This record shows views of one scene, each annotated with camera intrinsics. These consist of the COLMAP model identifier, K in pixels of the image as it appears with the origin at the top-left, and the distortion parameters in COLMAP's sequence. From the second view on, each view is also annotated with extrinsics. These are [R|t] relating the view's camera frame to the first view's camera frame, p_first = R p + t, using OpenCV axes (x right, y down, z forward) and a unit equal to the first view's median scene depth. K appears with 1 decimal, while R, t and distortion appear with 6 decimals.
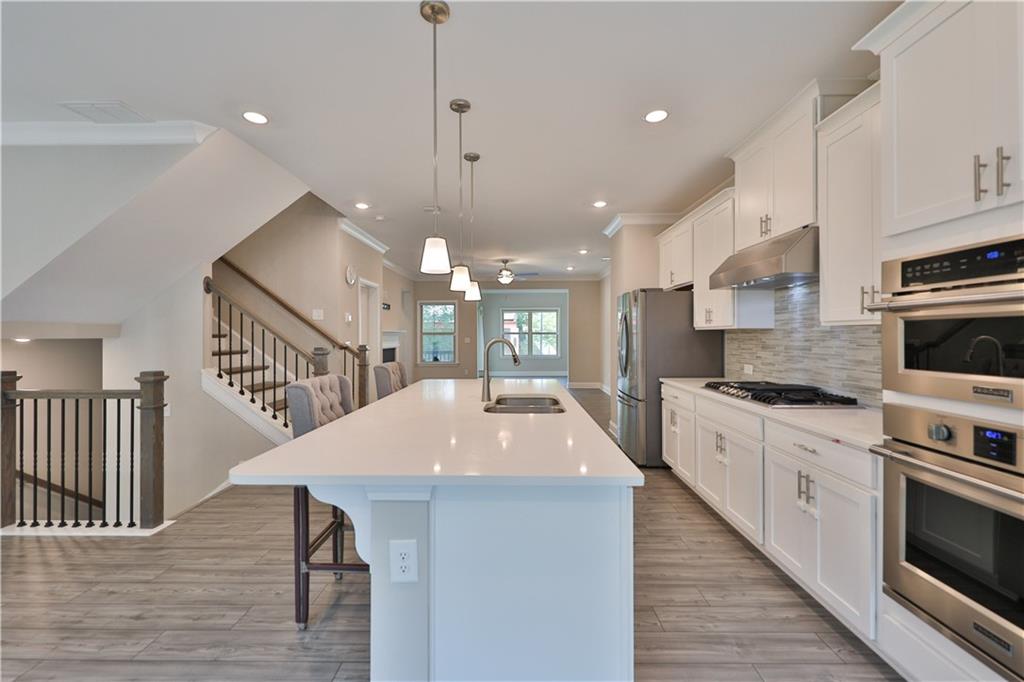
lens RADIAL K [[425.4, 0, 512.0], [0, 425.4, 341.0], [0, 0, 1]] dist [0.001280, -0.000187]
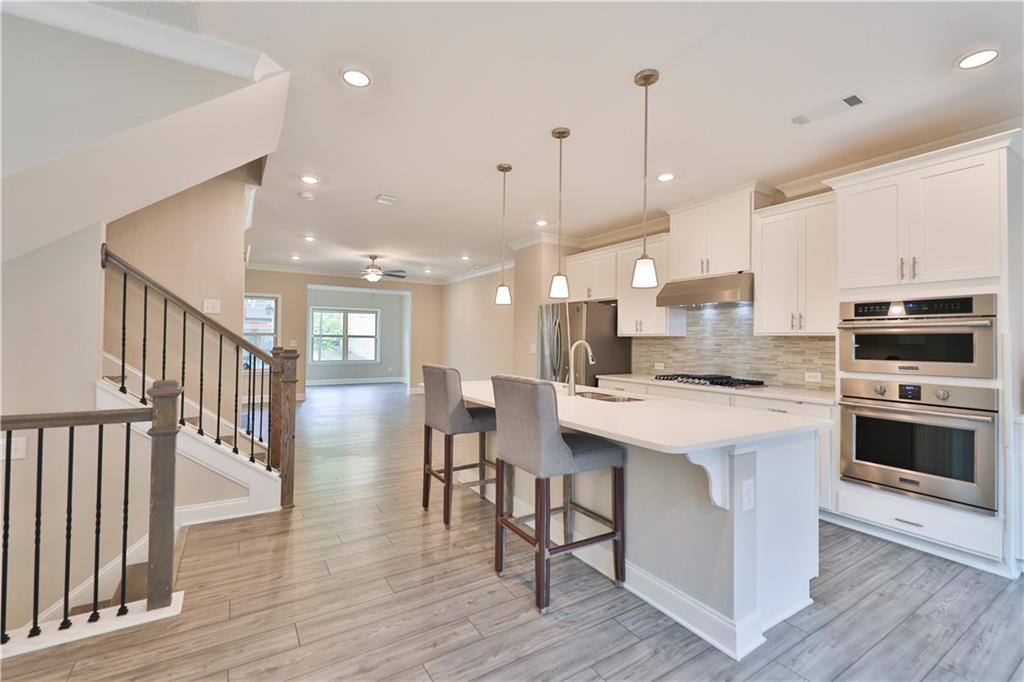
lens RADIAL K [[447.7, 0, 512.0], [0, 447.7, 341.0], [0, 0, 1]] dist [0.008994, -0.000075]
pose [[0.840153, 0.013651, 0.542177, -0.802884], [-0.007386, 0.999878, -0.013730, 0.012068], [-0.542299, 0.007531, 0.840152, 0.072074]]
